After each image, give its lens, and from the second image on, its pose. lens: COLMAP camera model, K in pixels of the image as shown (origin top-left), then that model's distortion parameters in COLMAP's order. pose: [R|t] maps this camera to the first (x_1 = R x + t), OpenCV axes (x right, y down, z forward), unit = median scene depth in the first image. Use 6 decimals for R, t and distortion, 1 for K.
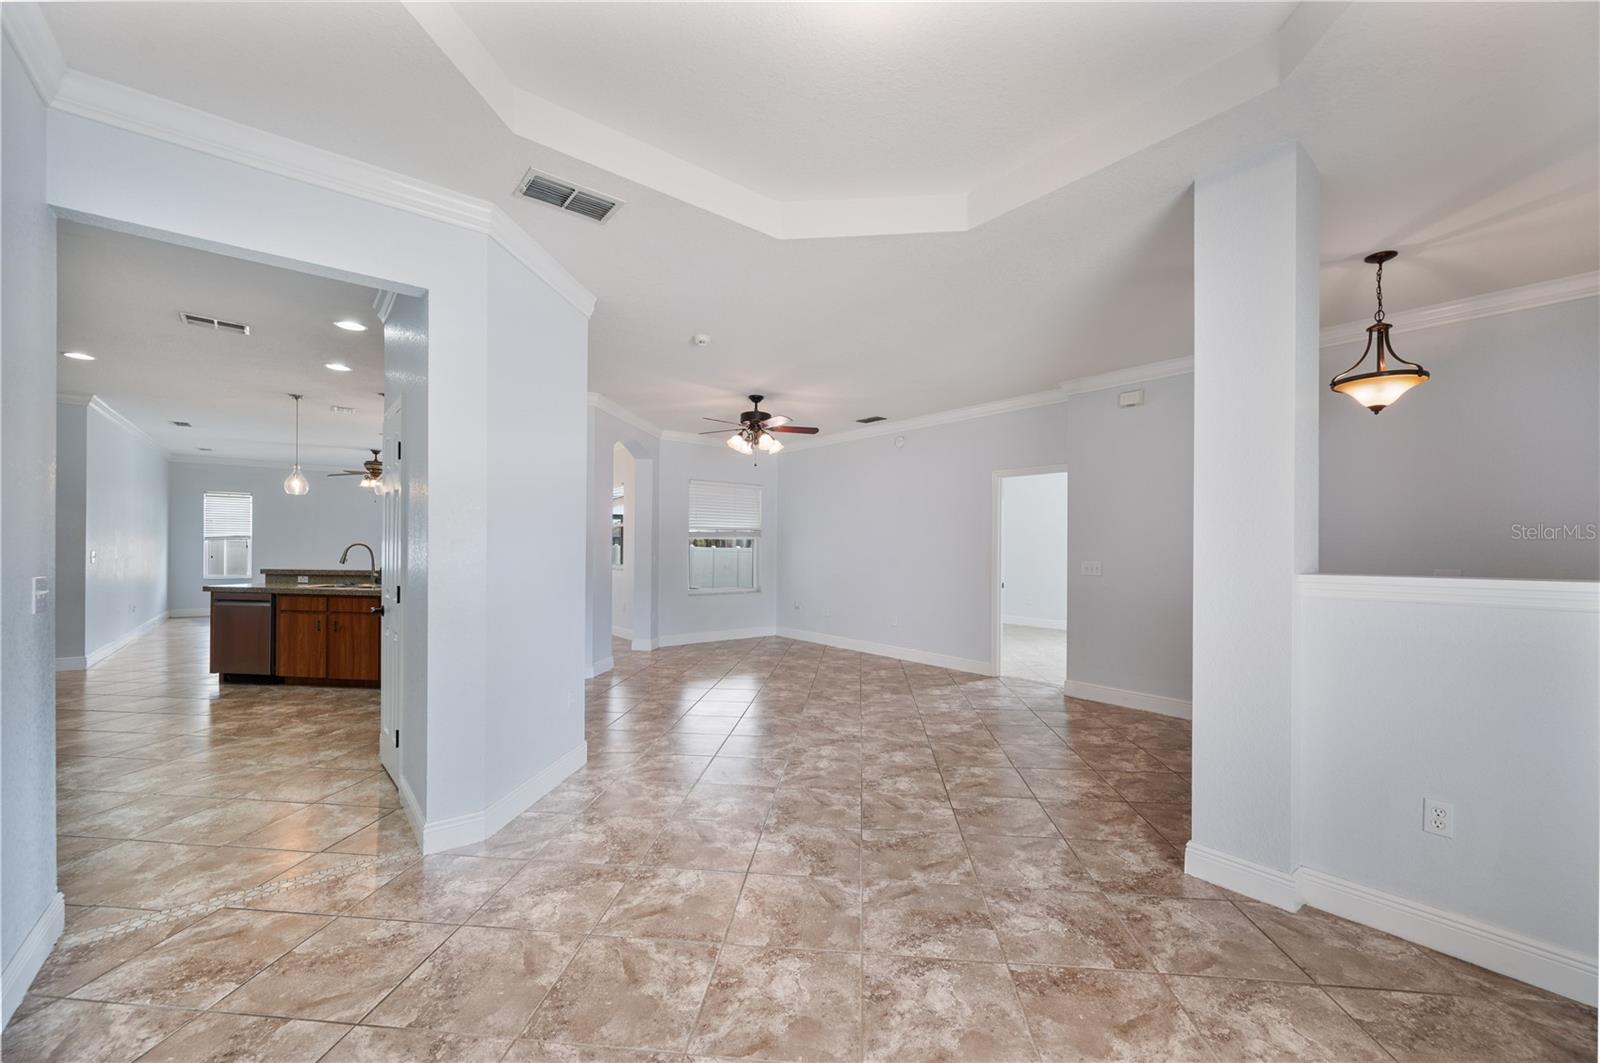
lens RADIAL K [[634.2, 0, 800.2], [0, 634.2, 543.8], [0, 0, 1]] dist [-0.000015, 0.000263]
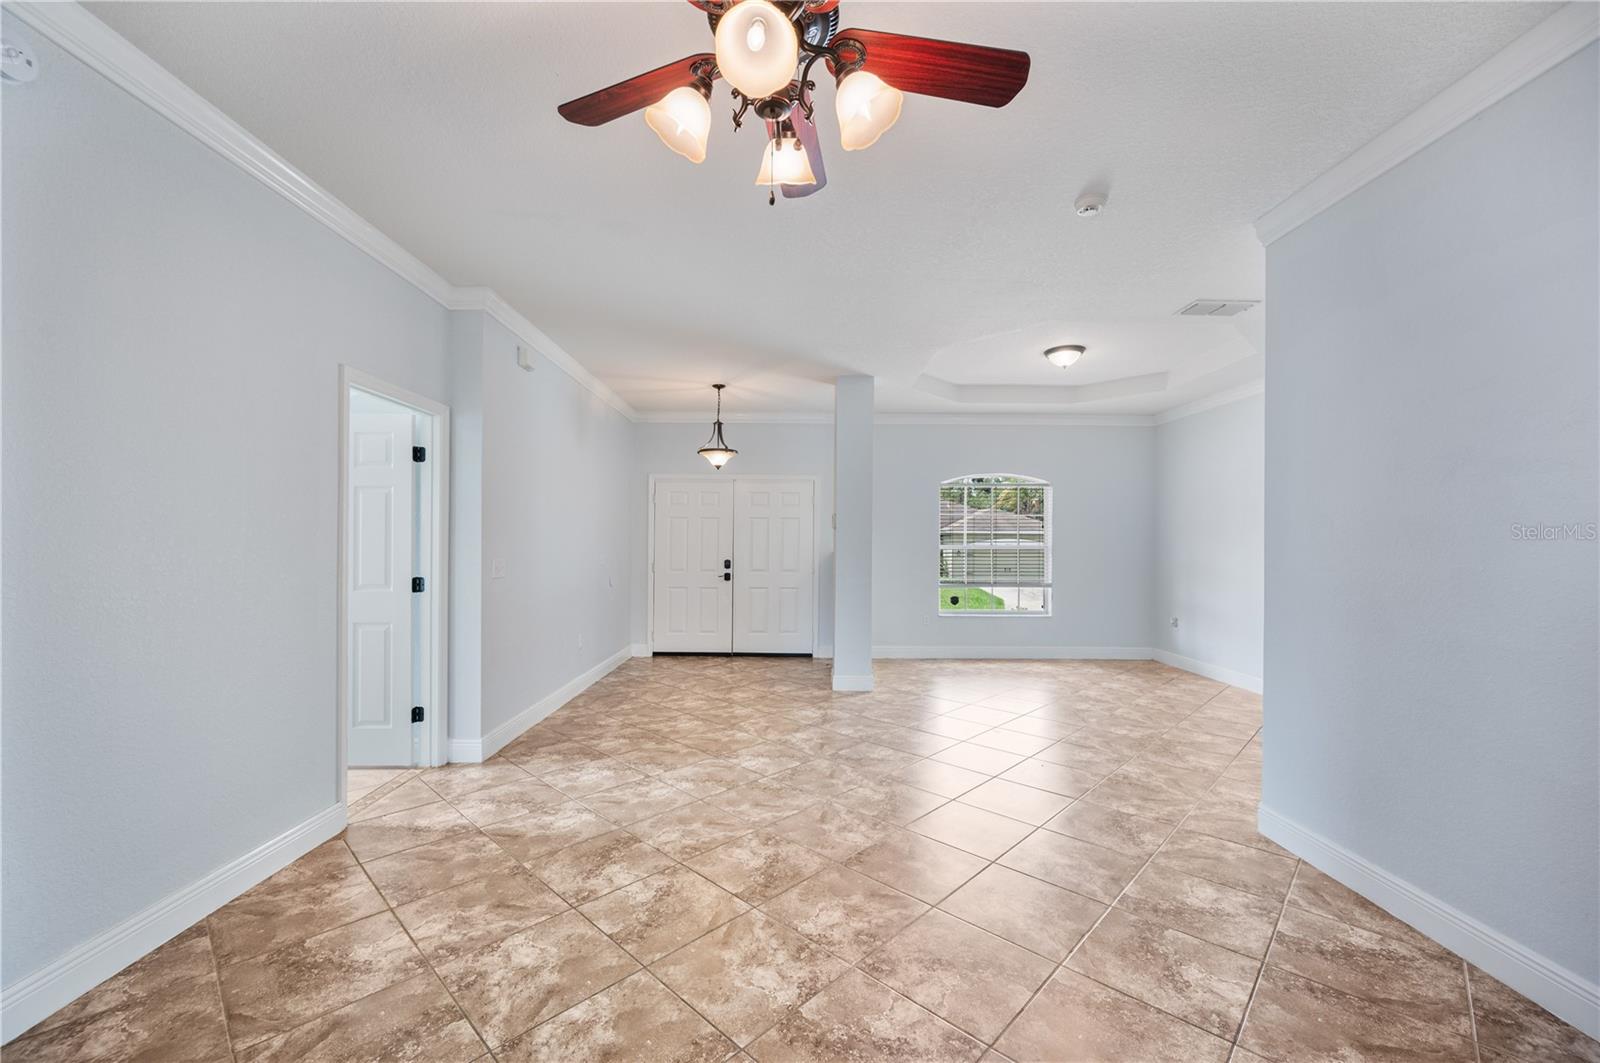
lens RADIAL K [[634.2, 0, 800.2], [0, 634.2, 543.8], [0, 0, 1]] dist [-0.000015, 0.000263]
pose [[-0.783645, -0.013332, 0.621065, -0.446460], [-0.016730, 0.999860, 0.000355, 0.009174], [-0.620983, -0.010112, -0.783759, 2.323162]]
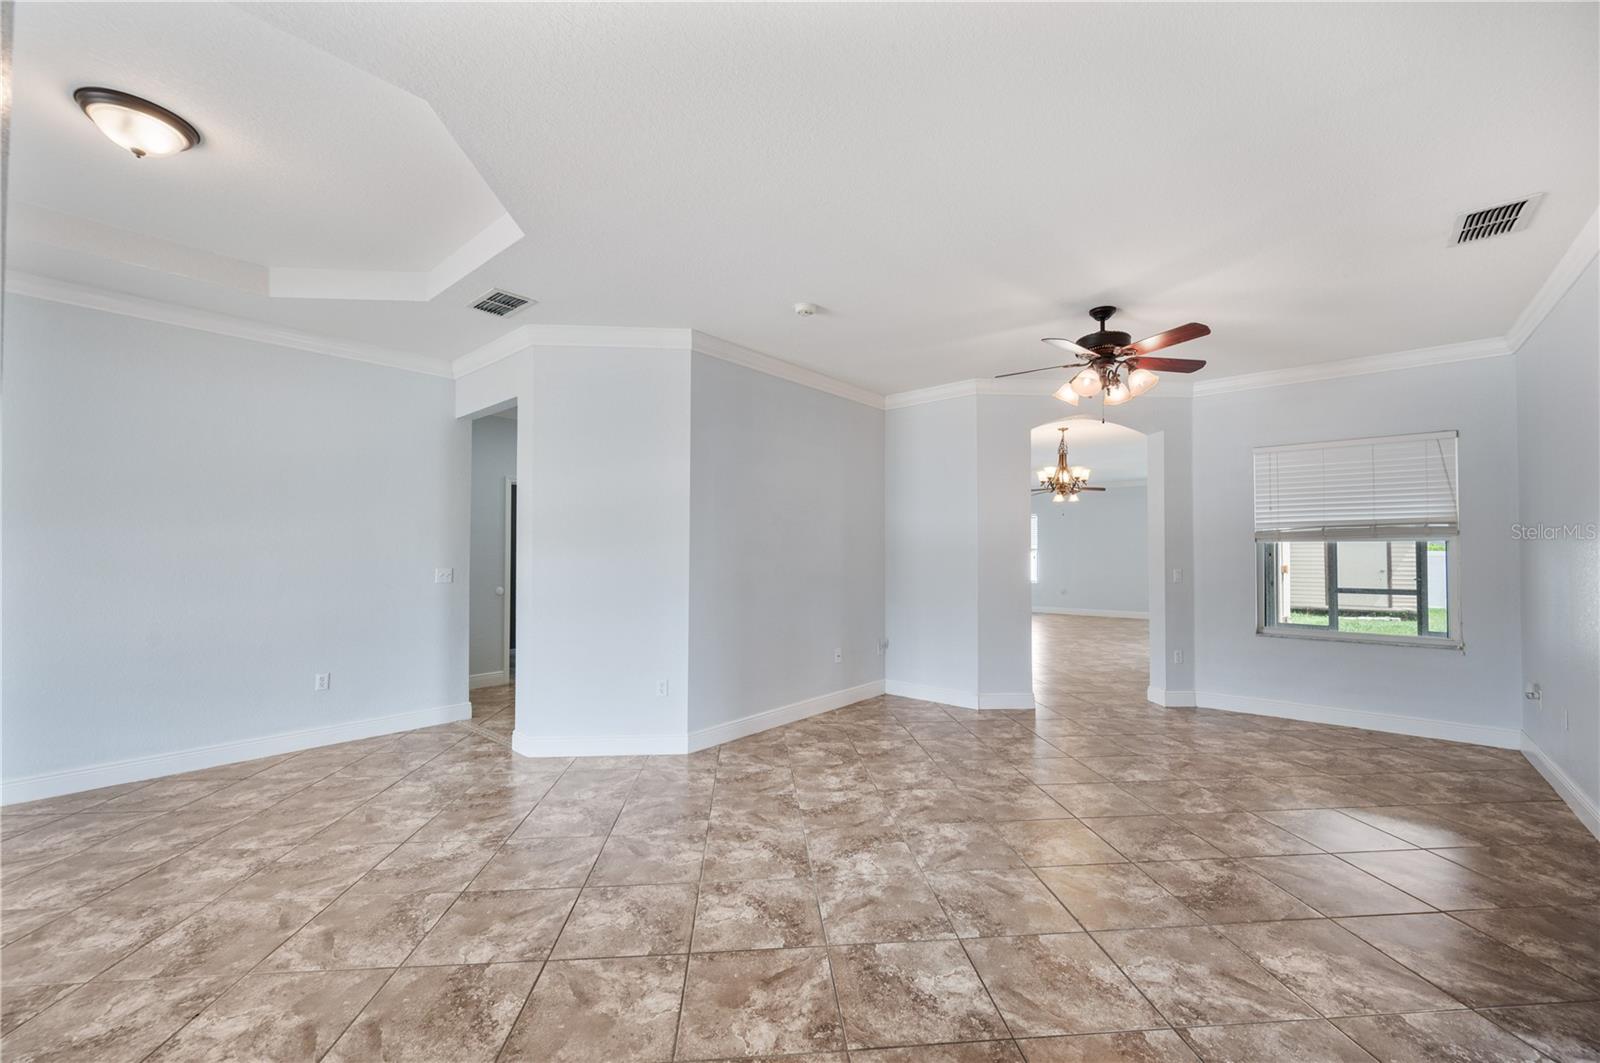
lens RADIAL K [[634.2, 0, 800.2], [0, 634.2, 543.8], [0, 0, 1]] dist [-0.000015, 0.000263]
pose [[0.174353, -0.023263, -0.984408, 0.936283], [0.006387, 0.999727, -0.022493, 0.009644], [0.984663, -0.002366, 0.174454, 1.197808]]
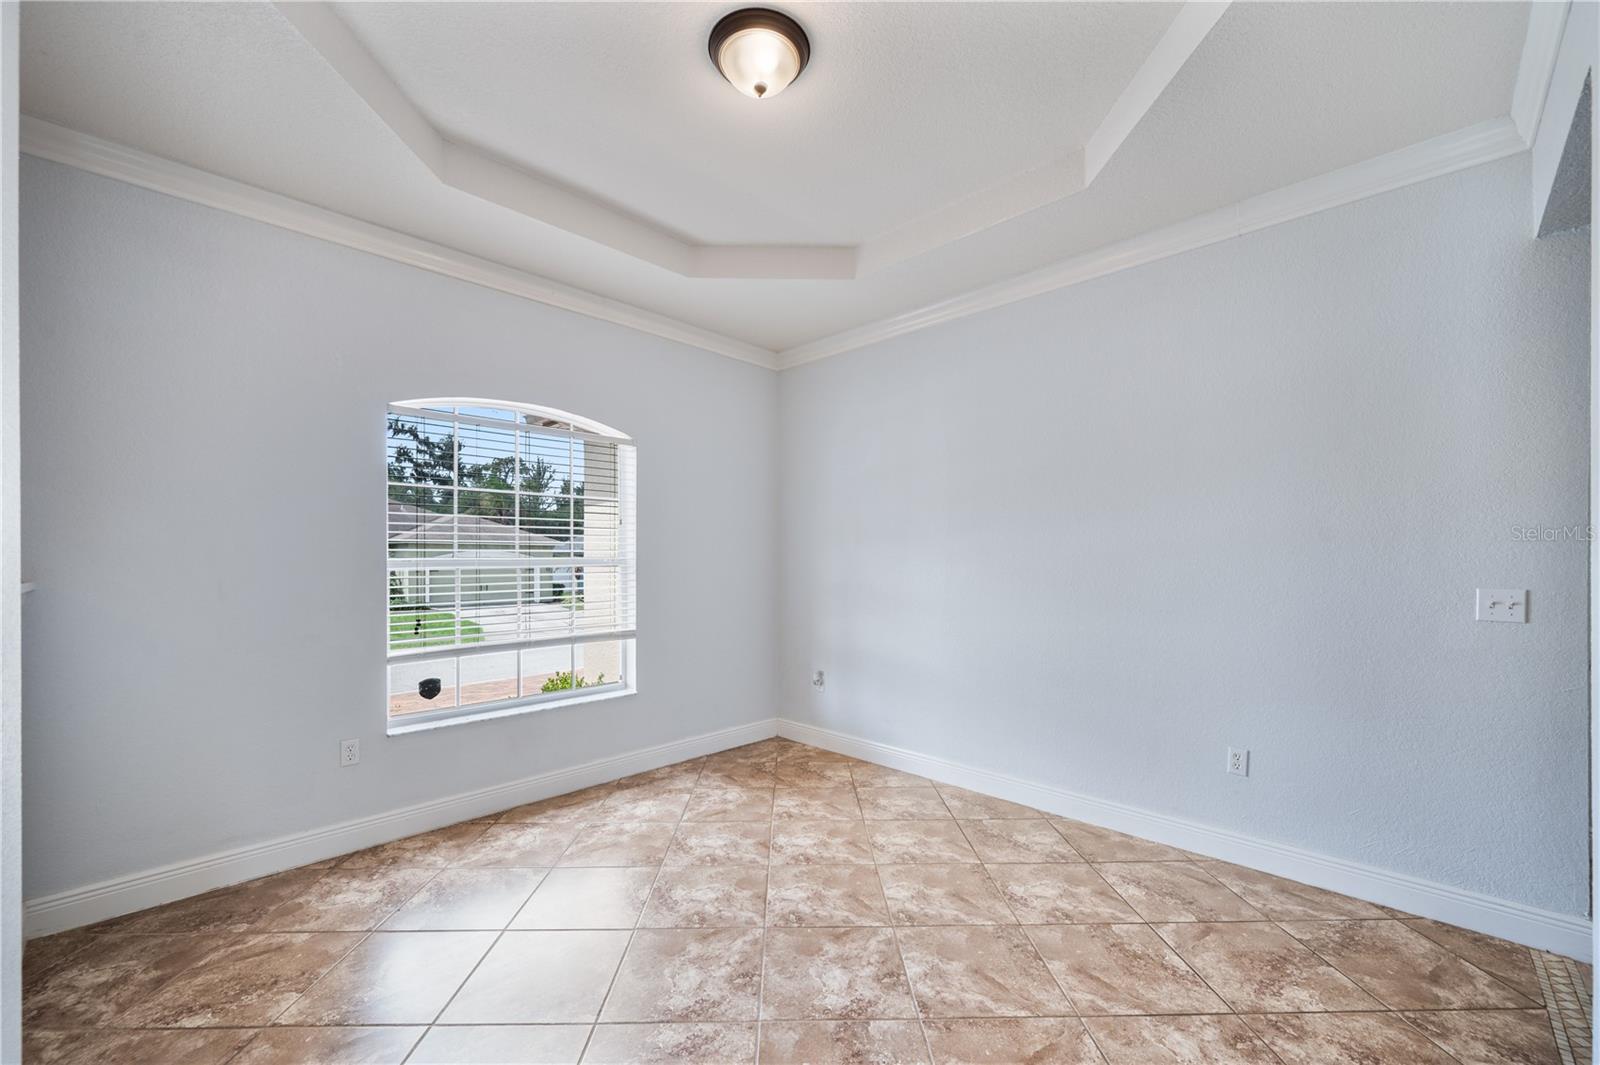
lens RADIAL K [[641.3, 0, 803.9], [0, 641.3, 561.7], [0, 0, 1]] dist [-0.000550, 0.000032]
pose [[-0.992977, -0.006098, -0.118154, 0.091673], [-0.005727, 0.999978, -0.003482, 0.008713], [0.118173, -0.002781, -0.992989, 1.208315]]
